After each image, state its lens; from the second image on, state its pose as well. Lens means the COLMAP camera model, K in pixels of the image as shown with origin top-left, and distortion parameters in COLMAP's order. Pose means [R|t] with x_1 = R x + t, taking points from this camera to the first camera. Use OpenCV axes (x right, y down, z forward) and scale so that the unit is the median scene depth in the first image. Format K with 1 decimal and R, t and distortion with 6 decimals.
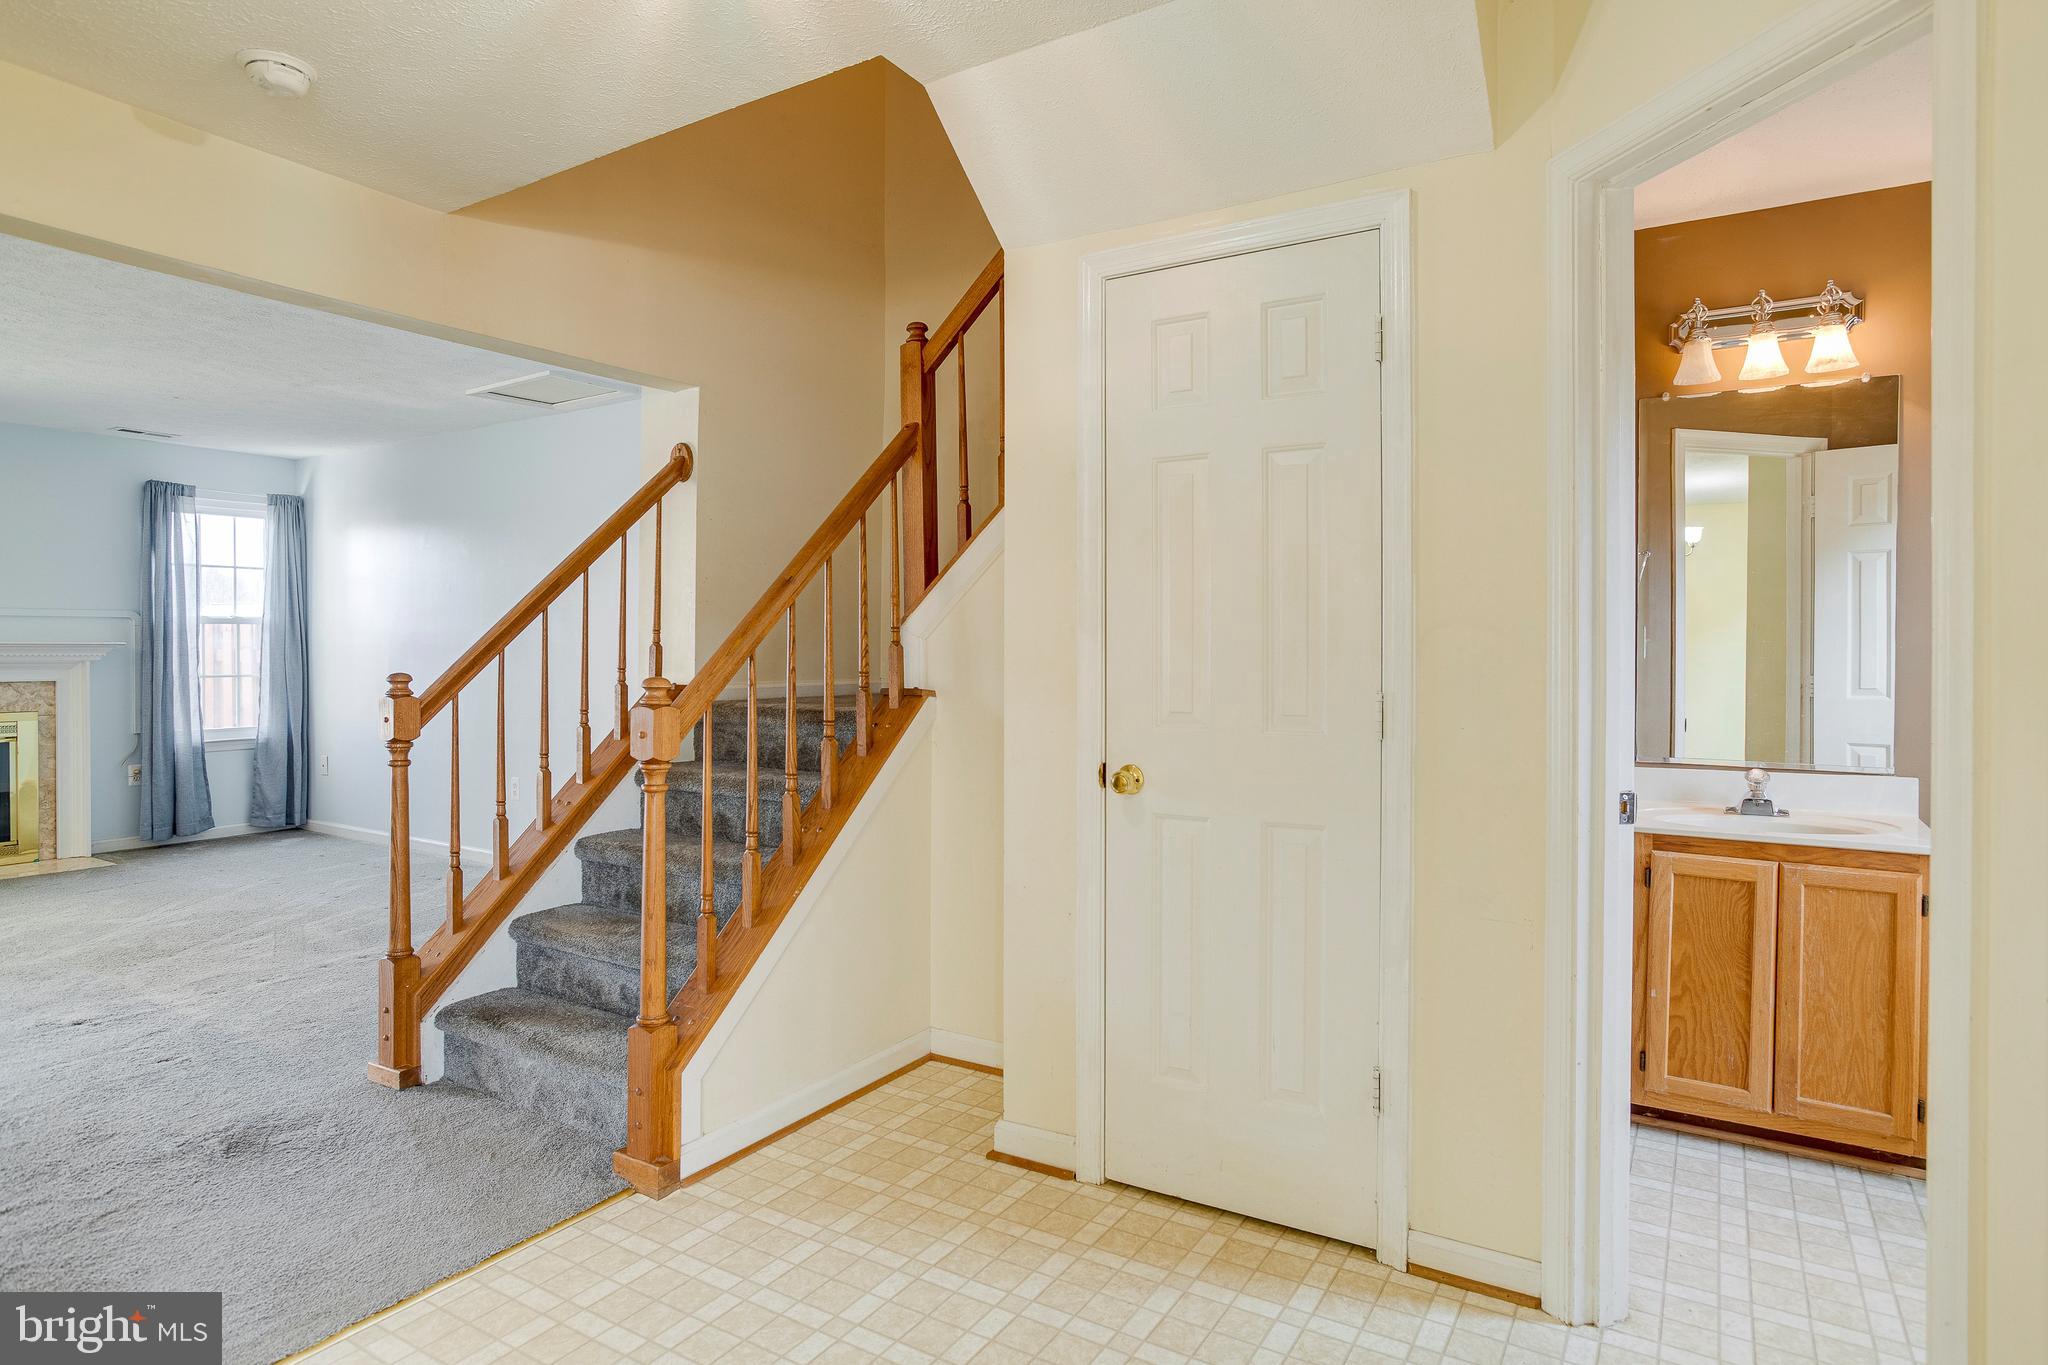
lens RADIAL K [[1118.6, 0, 1033.4], [0, 1118.6, 639.1], [0, 0, 1]] dist [-0.079952, 0.039851]
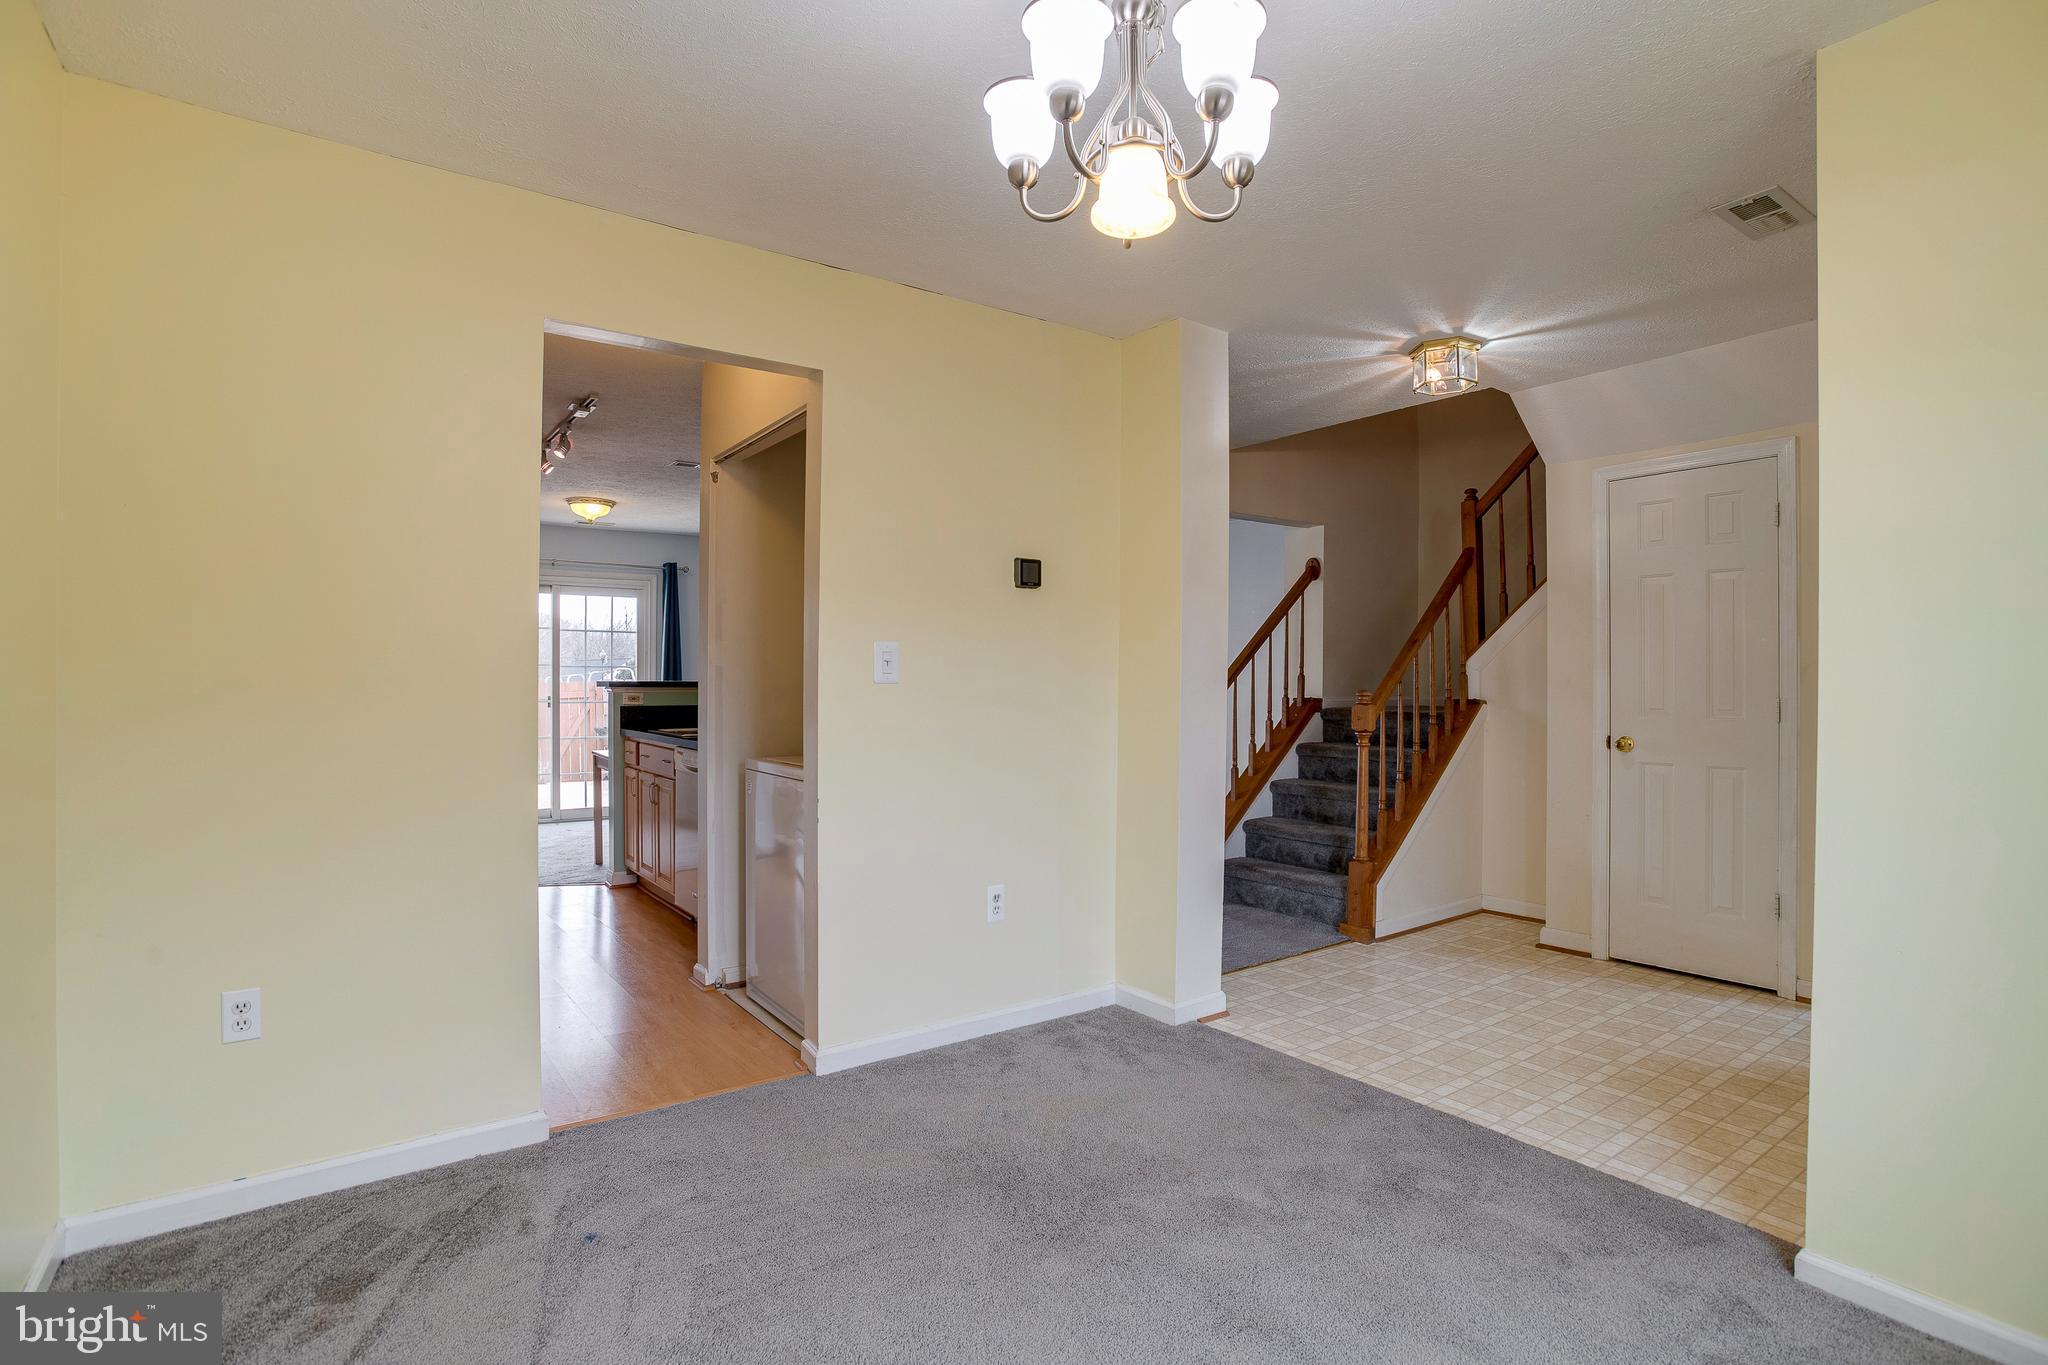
lens RADIAL K [[982.9, 0, 1017.1], [0, 982.9, 676.0], [0, 0, 1]] dist [-0.066315, 0.023128]
pose [[0.919537, -0.003975, -0.392983, -0.185017], [0.005608, 0.999980, 0.003007, -0.001440], [0.392963, -0.004969, 0.919541, -0.756409]]
